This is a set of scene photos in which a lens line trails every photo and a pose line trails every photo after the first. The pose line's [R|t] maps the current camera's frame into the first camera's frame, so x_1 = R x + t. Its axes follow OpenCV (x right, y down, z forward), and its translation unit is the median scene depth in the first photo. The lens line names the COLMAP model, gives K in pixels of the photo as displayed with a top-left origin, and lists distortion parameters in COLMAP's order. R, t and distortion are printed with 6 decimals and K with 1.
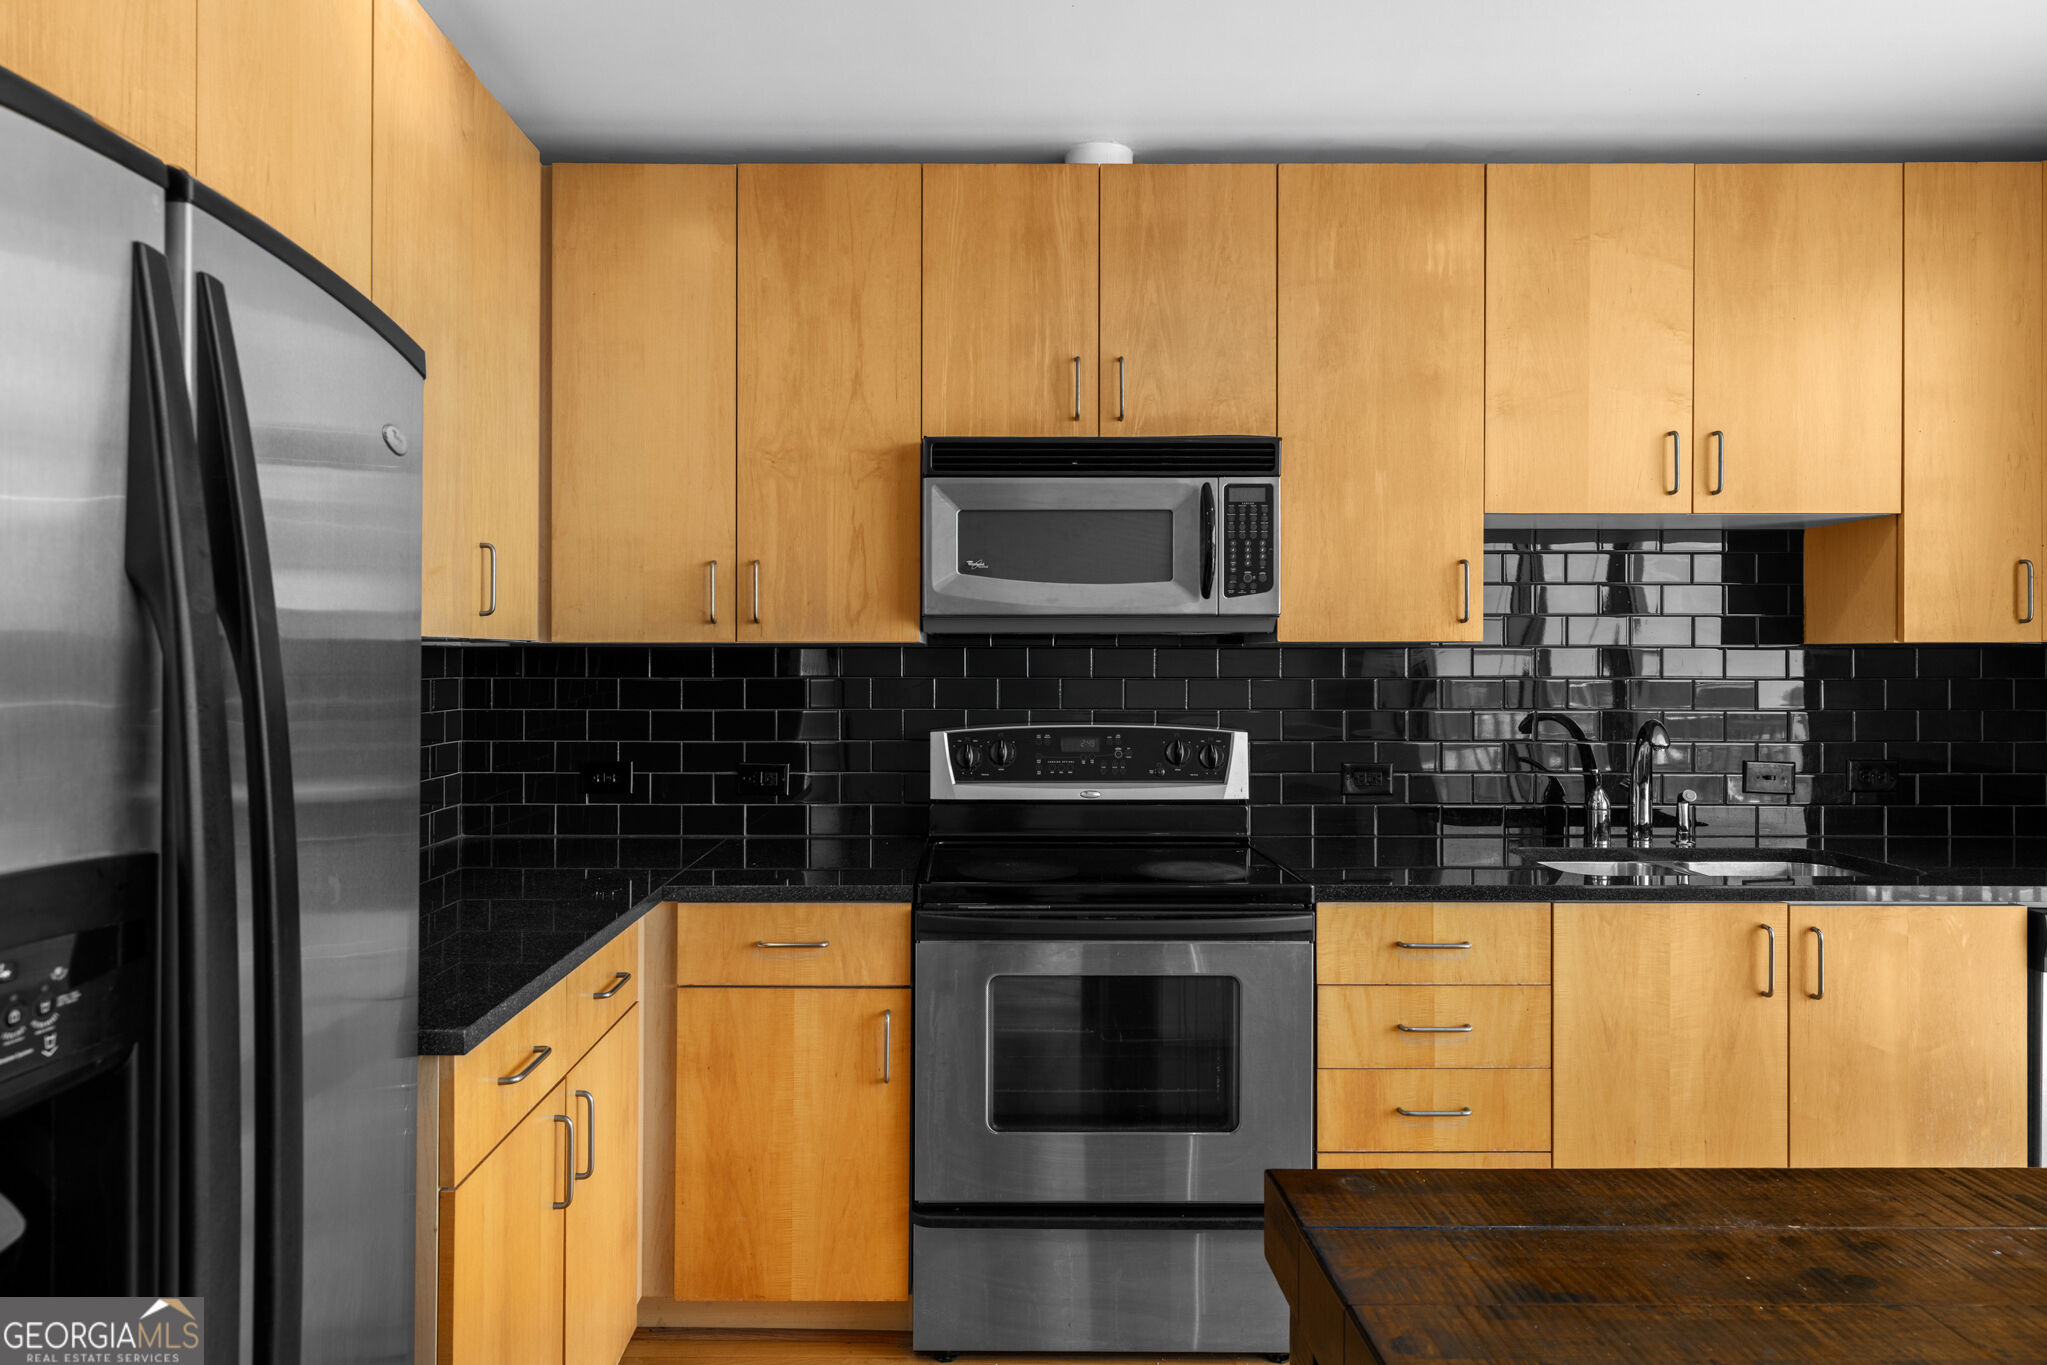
lens RADIAL K [[1214.5, 0, 974.0], [0, 1214.5, 664.6], [0, 0, 1]] dist [0.002589, 0.001274]
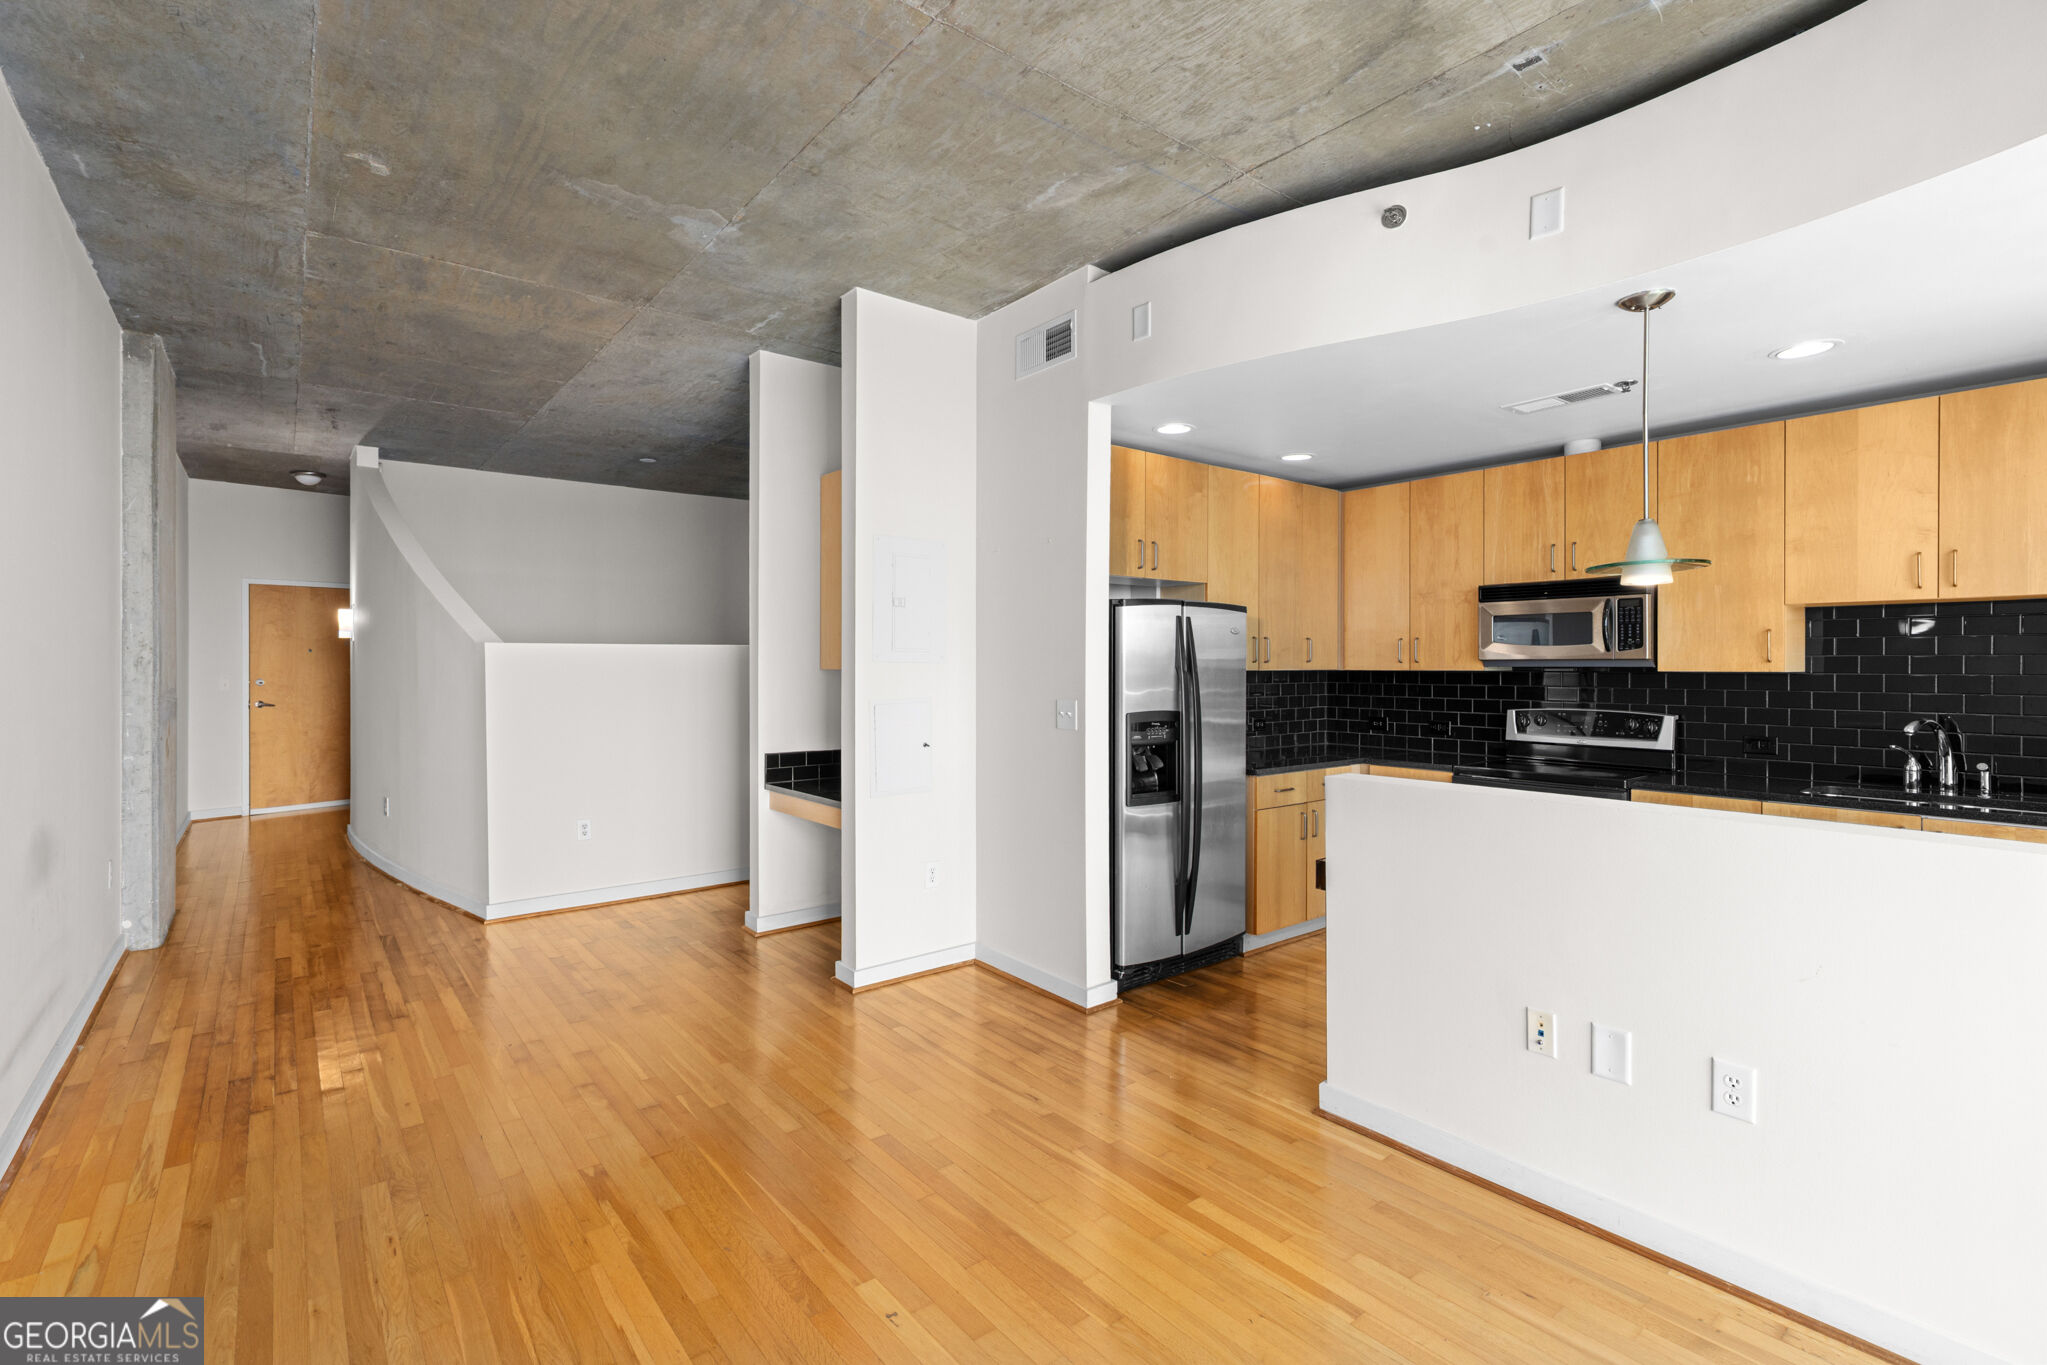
lens RADIAL K [[925.7, 0, 1022.0], [0, 925.7, 666.2], [0, 0, 1]] dist [0.003259, 0.000047]
pose [[0.616437, 0.003127, -0.787398, 0.826929], [-0.004328, 0.999990, 0.000582, -0.024390], [0.787392, 0.003049, 0.616445, -0.826531]]
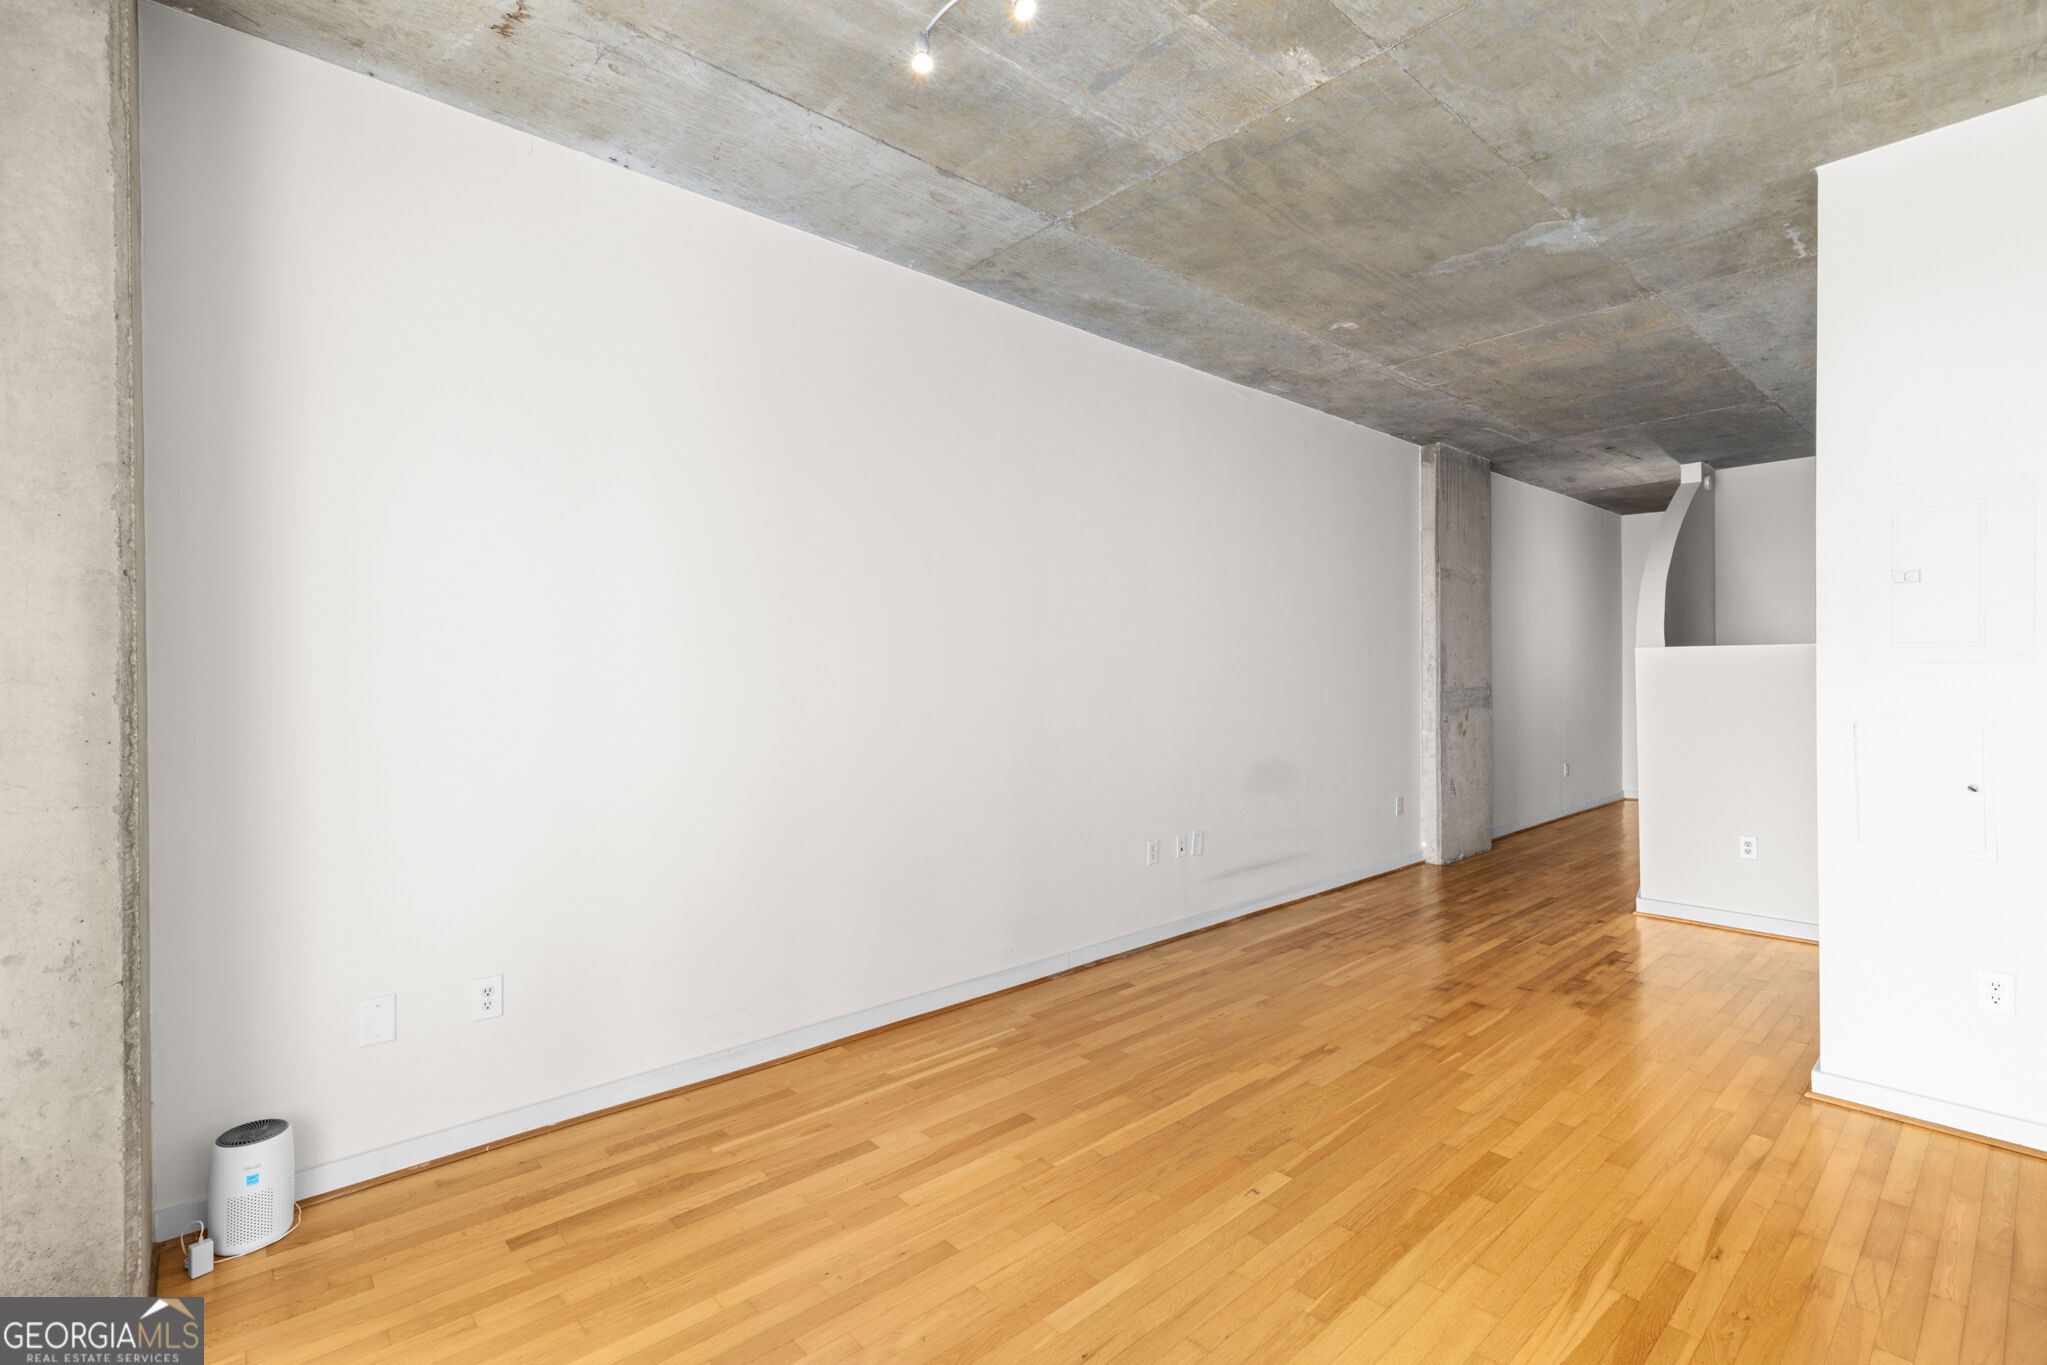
lens RADIAL K [[916.4, 0, 1018.6], [0, 916.4, 671.4], [0, 0, 1]] dist [0.002267, 0.000276]
pose [[-0.751766, 0.004032, -0.659417, 0.960157], [0.003209, 0.999992, 0.002456, -0.025005], [0.659422, -0.000269, -0.751773, 0.098658]]
